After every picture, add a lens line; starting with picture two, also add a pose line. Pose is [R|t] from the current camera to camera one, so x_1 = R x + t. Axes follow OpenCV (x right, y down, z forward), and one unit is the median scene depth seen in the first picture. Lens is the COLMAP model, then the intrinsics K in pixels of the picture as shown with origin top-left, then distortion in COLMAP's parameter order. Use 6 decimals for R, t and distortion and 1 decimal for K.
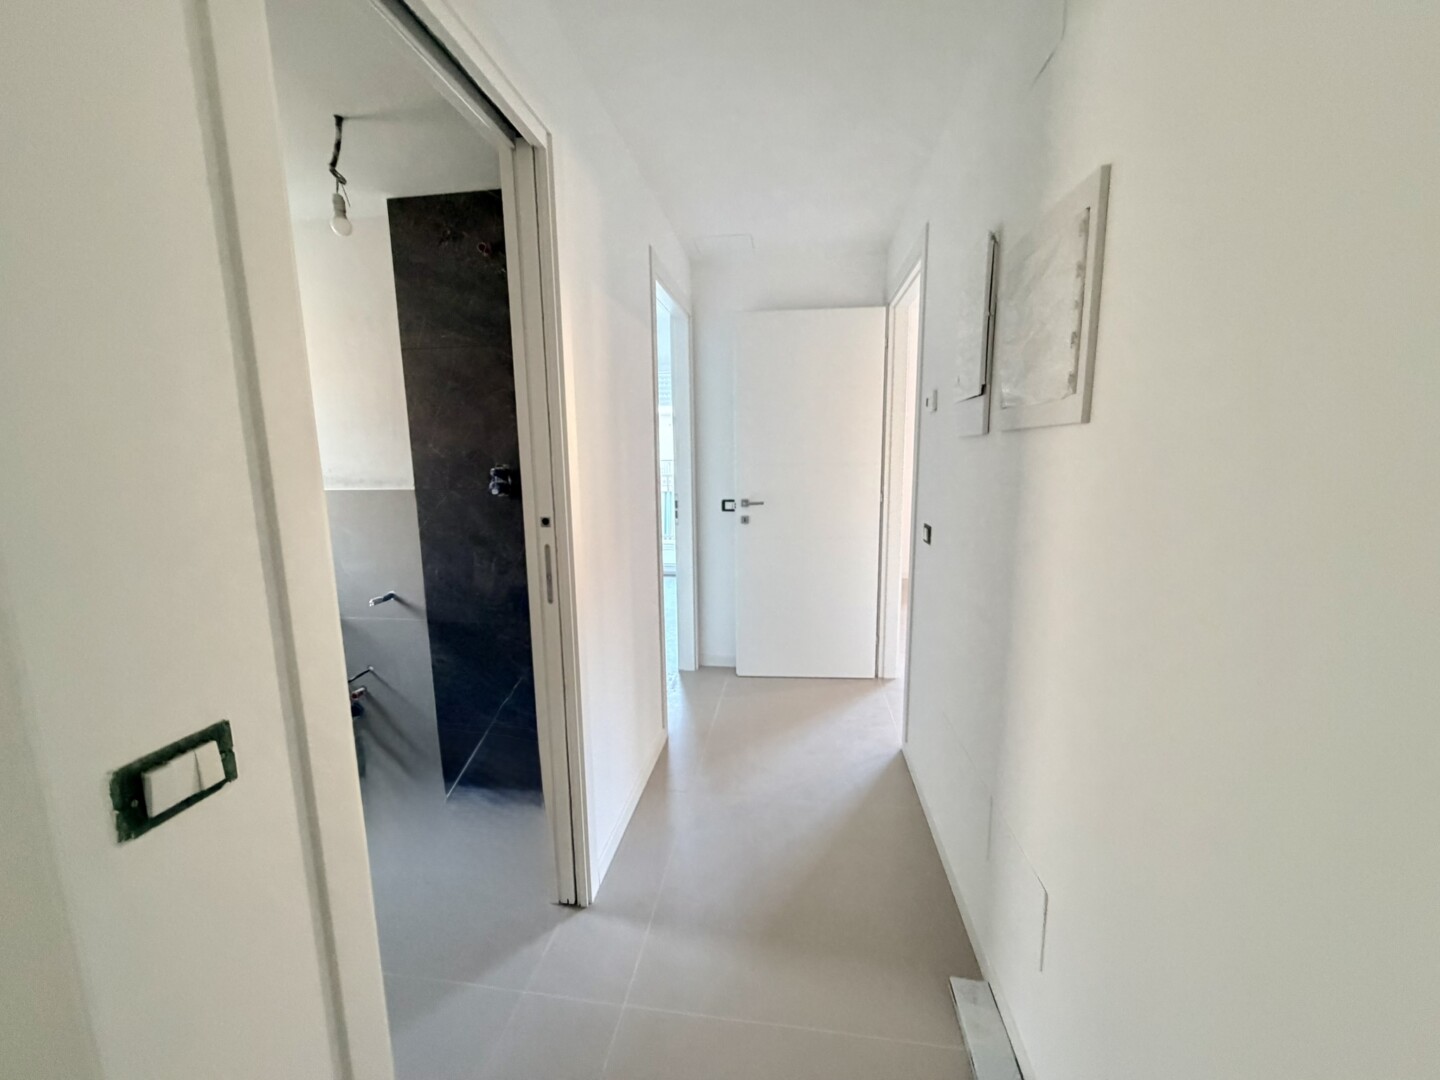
lens RADIAL K [[575.5, 0, 719.2], [0, 575.5, 540.3], [0, 0, 1]] dist [0.000352, 0.000084]
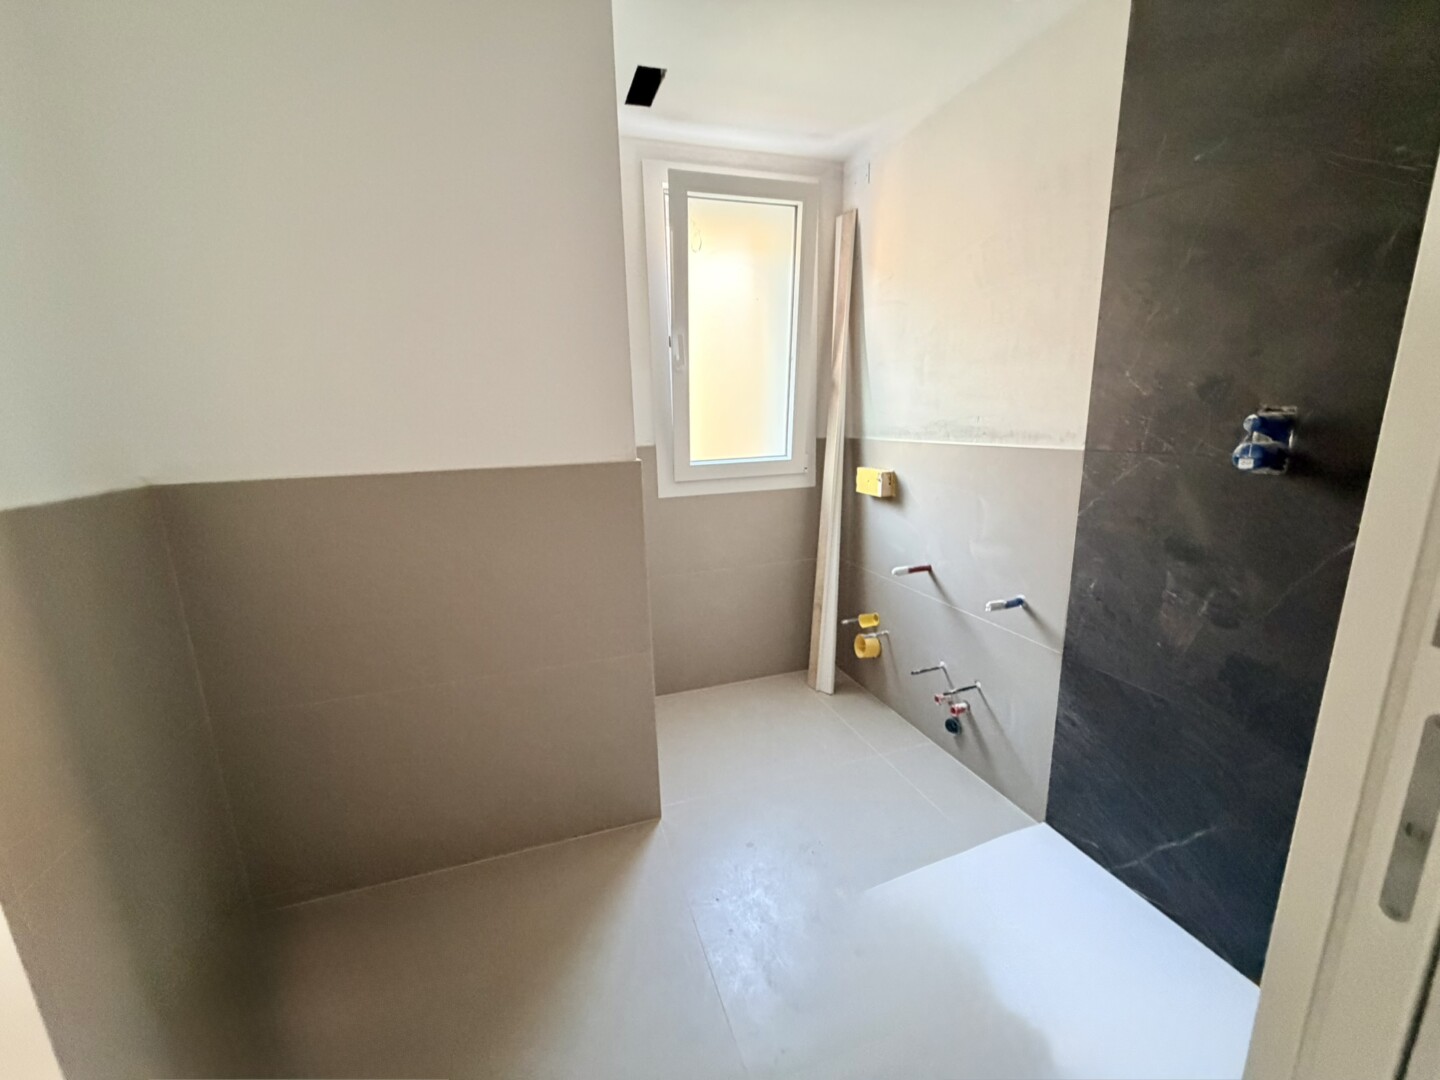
lens RADIAL K [[575.5, 0, 718.4], [0, 575.5, 538.6], [0, 0, 1]] dist [0.000352, 0.000084]
pose [[0.454796, 0.186607, -0.870826, -0.148915], [-0.120880, 0.981688, 0.147233, -0.037824], [0.882354, 0.038304, 0.469024, 0.362058]]
